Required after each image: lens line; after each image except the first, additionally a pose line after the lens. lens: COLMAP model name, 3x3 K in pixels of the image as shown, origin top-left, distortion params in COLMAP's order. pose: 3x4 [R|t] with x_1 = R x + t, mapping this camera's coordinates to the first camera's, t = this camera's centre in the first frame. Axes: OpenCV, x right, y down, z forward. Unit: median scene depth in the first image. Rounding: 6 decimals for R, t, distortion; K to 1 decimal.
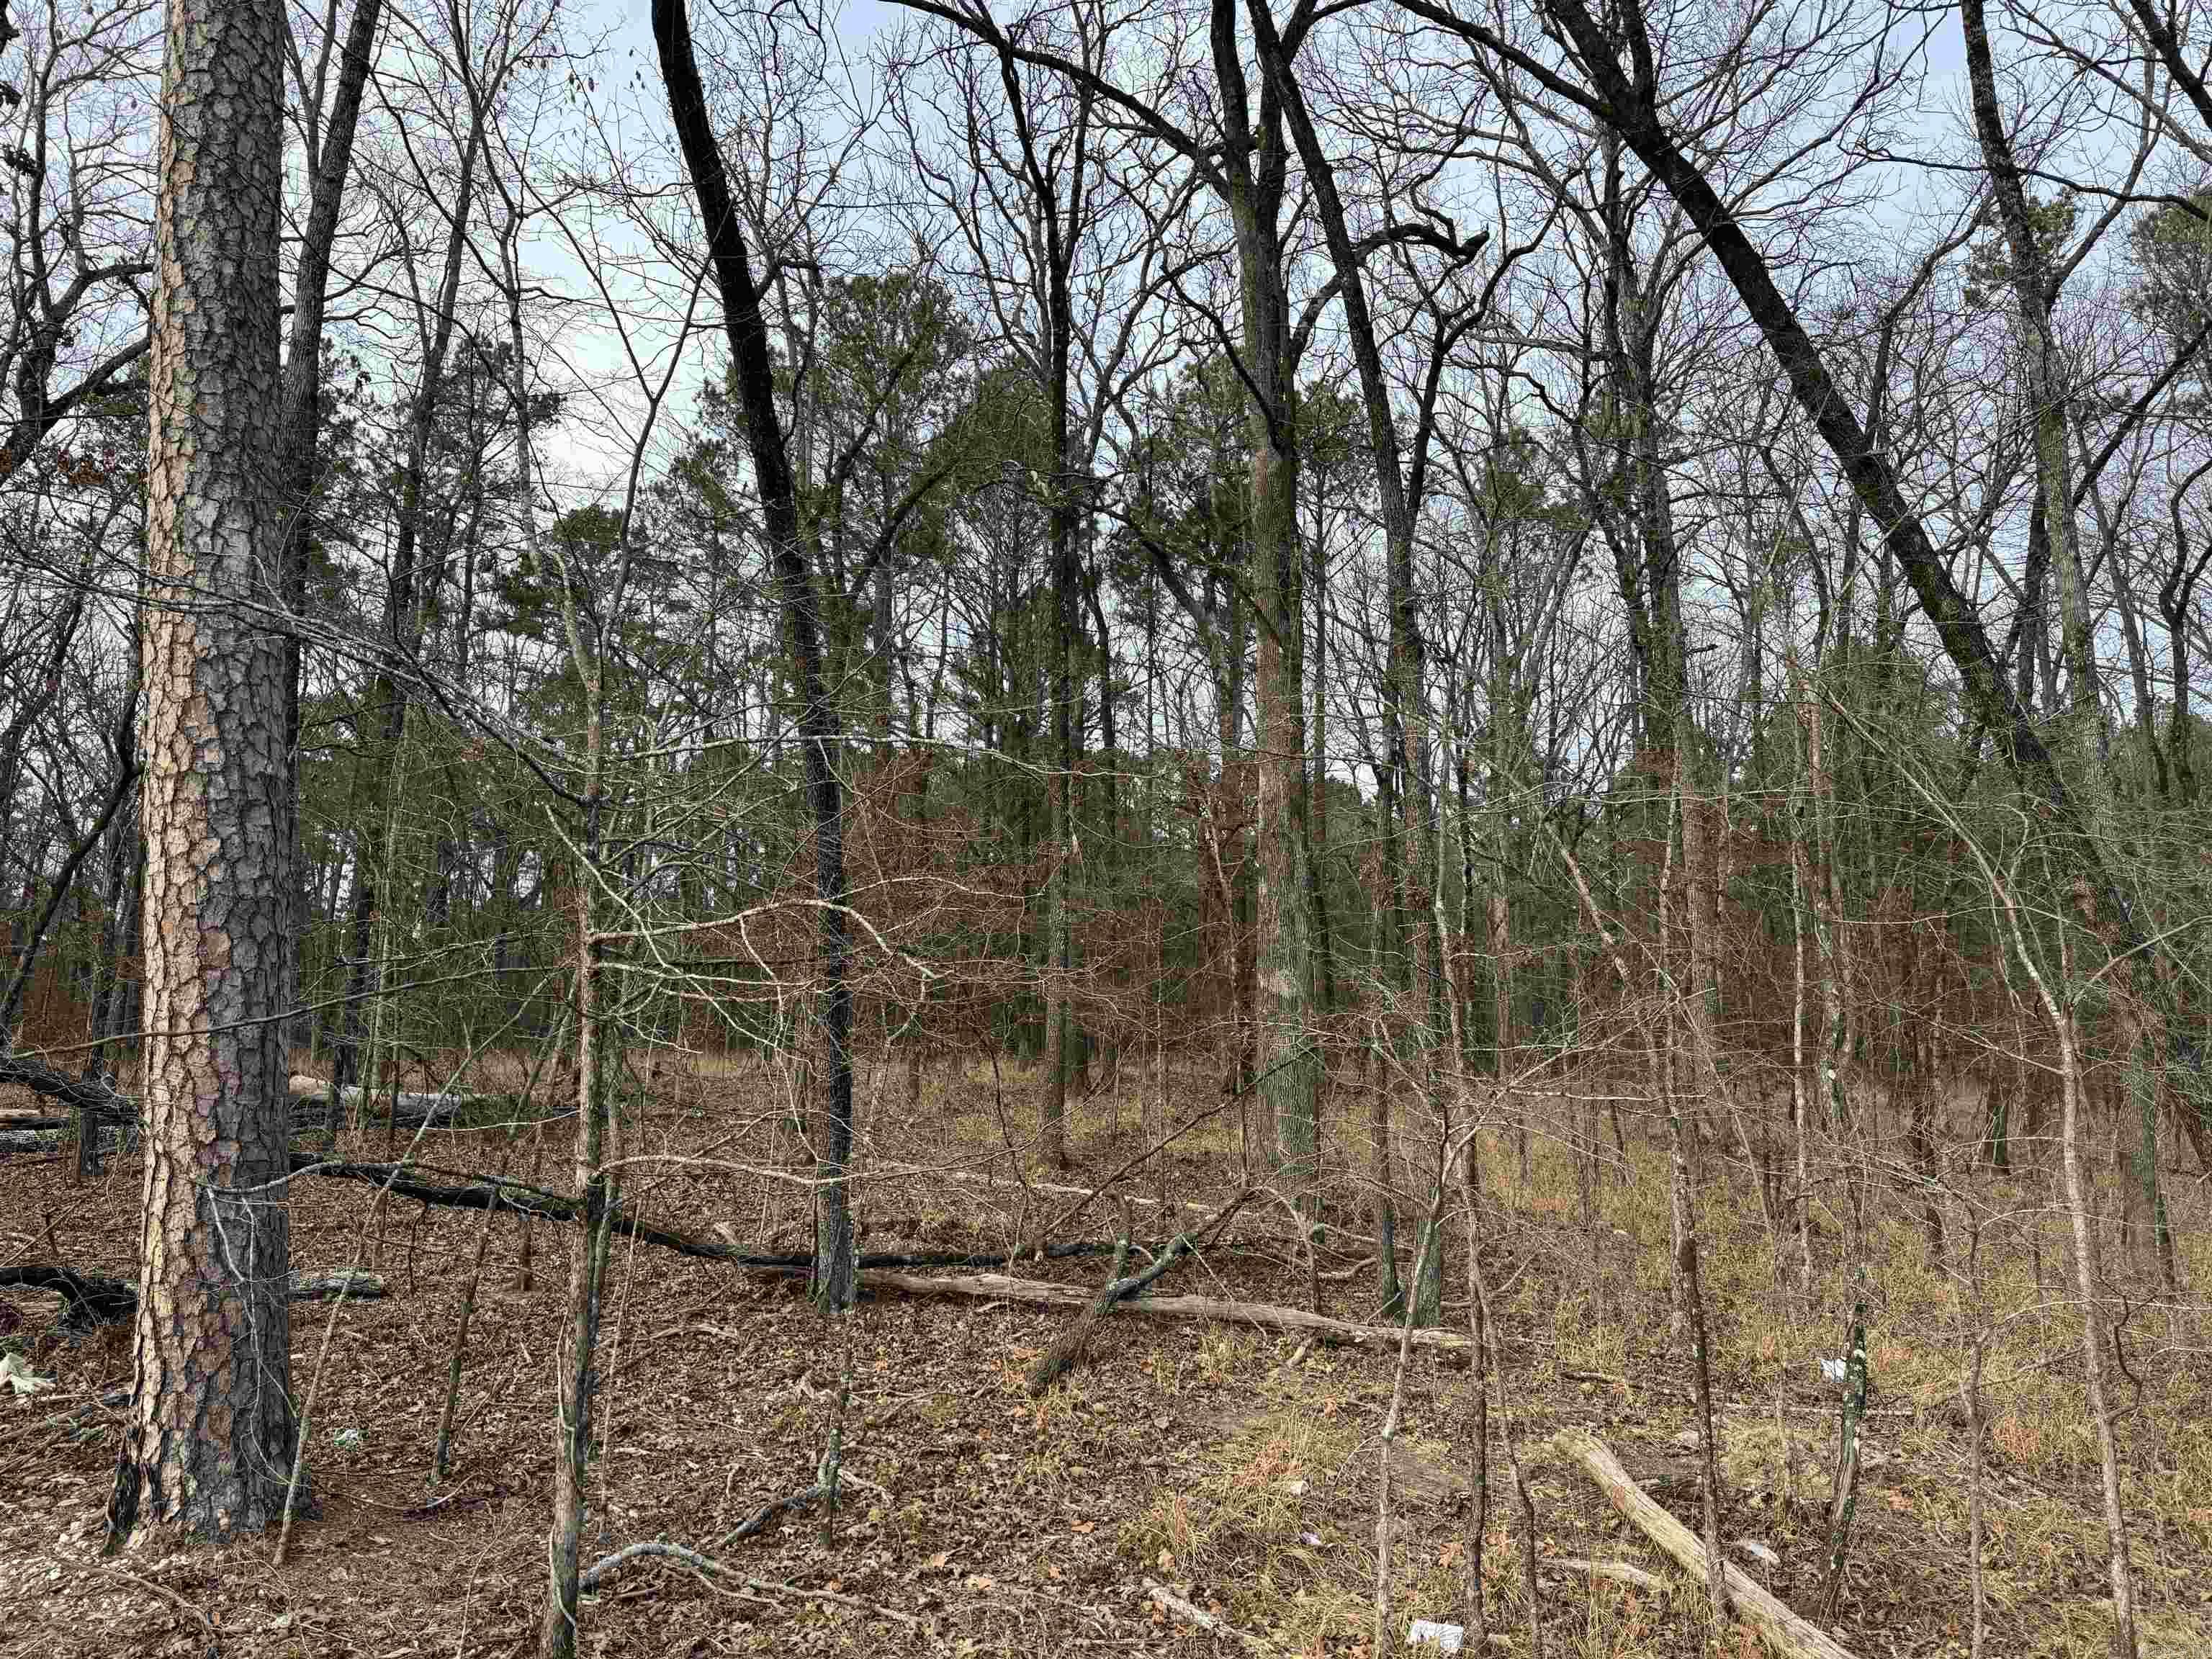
lens RADIAL K [[1572.8, 0, 1106.0], [0, 1572.8, 829.5], [0, 0, 1]] dist [0.084208, -0.098306]
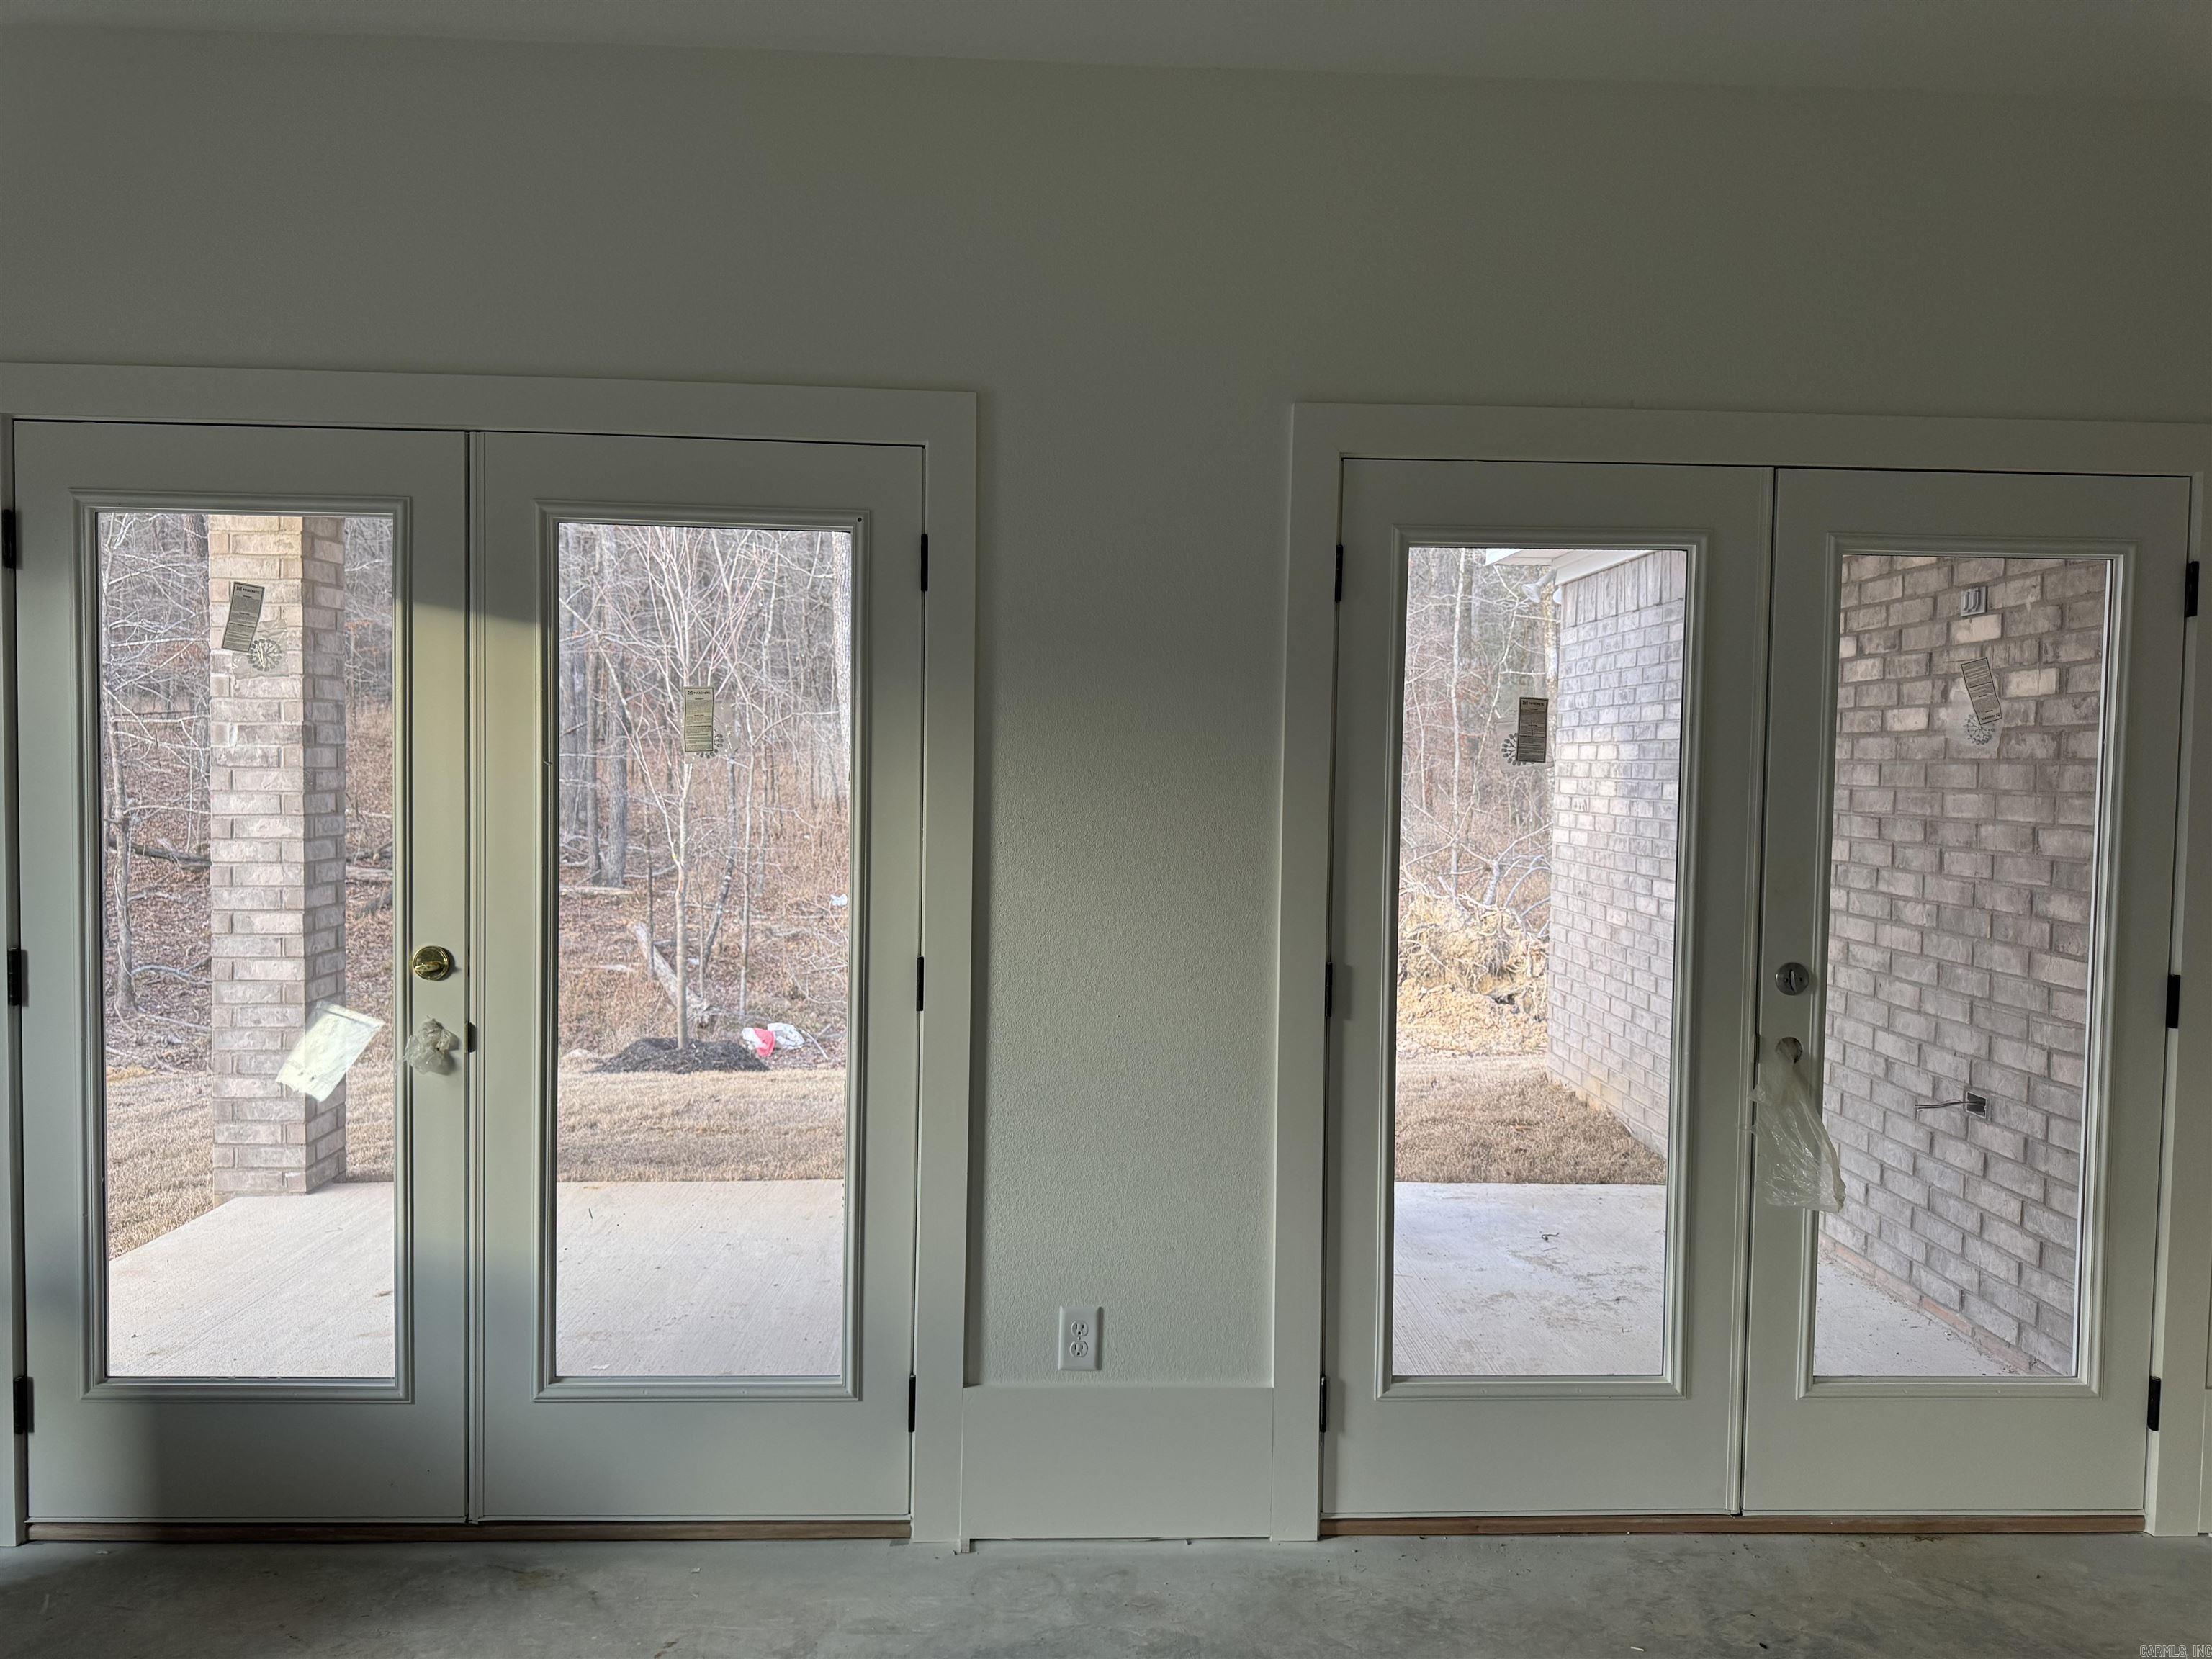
lens RADIAL K [[1572.8, 0, 1106.0], [0, 1572.8, 829.5], [0, 0, 1]] dist [0.084208, -0.098306]
pose [[0.948916, -0.010108, 0.315368, 0.184243], [-0.064005, 0.972541, 0.223757, -0.220798], [-0.308970, -0.232512, 0.922212, -0.942164]]
